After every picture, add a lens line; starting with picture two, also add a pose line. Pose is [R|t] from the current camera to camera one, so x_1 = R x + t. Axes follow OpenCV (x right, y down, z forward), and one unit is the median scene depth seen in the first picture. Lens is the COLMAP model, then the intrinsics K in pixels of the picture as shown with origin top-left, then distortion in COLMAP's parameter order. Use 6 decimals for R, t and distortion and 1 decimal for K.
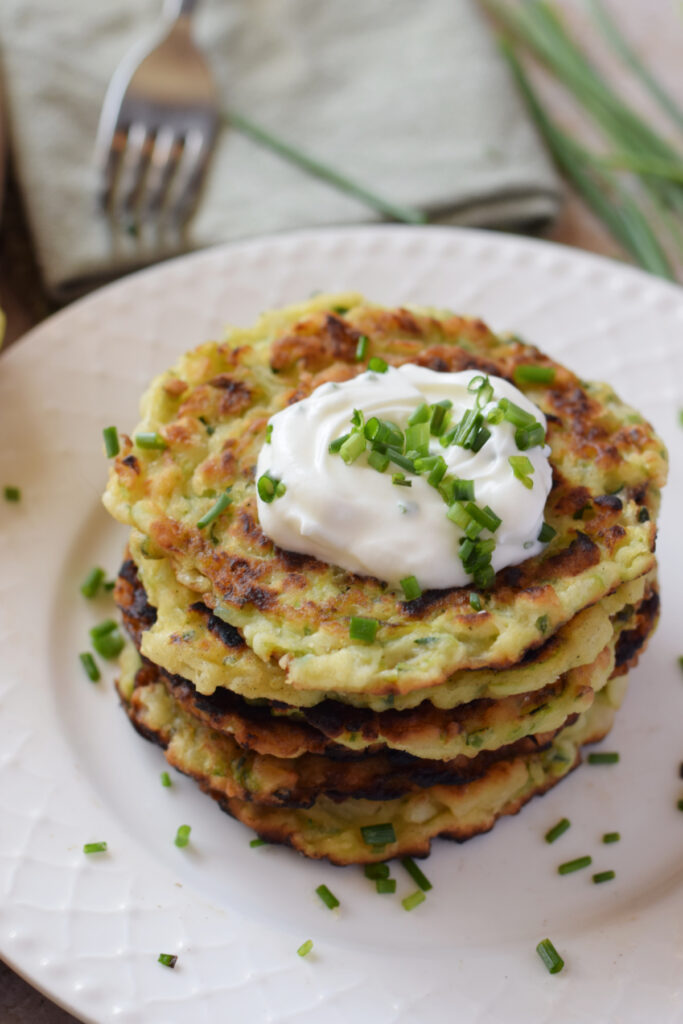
lens RADIAL K [[2072.2, 0, 341.5], [0, 2072.2, 512.0], [0, 0, 1]] dist [-0.090340, -0.167716]
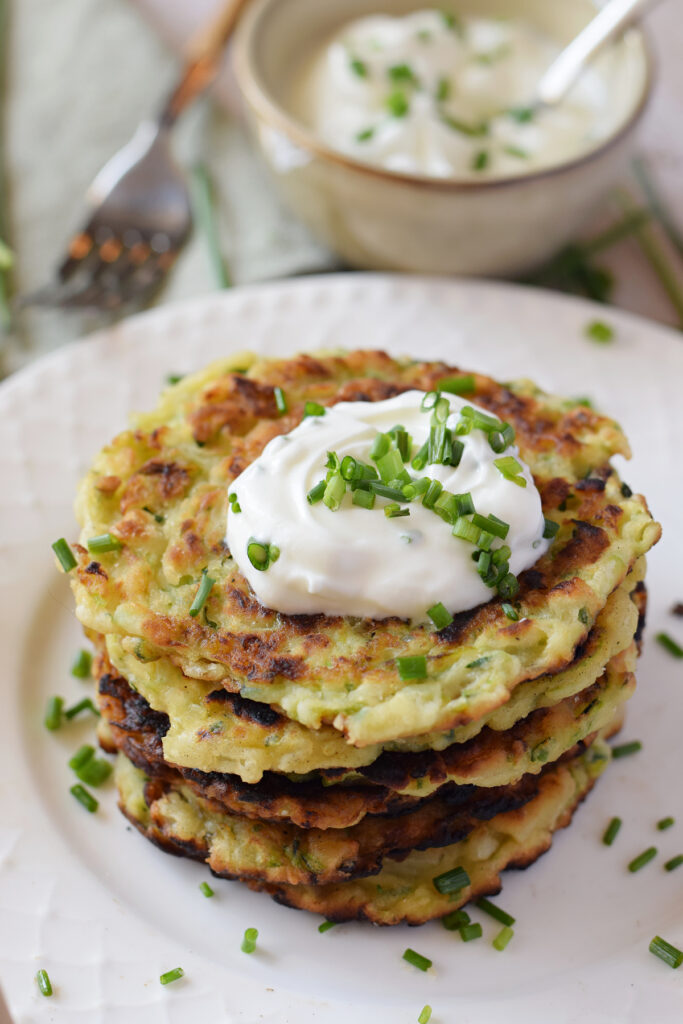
lens RADIAL K [[2072.2, 0, 341.5], [0, 2072.2, 512.0], [0, 0, 1]] dist [-0.090340, -0.167716]
pose [[0.956145, -0.241996, 0.164999, -0.148830], [0.250007, 0.967799, -0.029334, 0.006652], [-0.152587, 0.069299, 0.985857, 0.059278]]
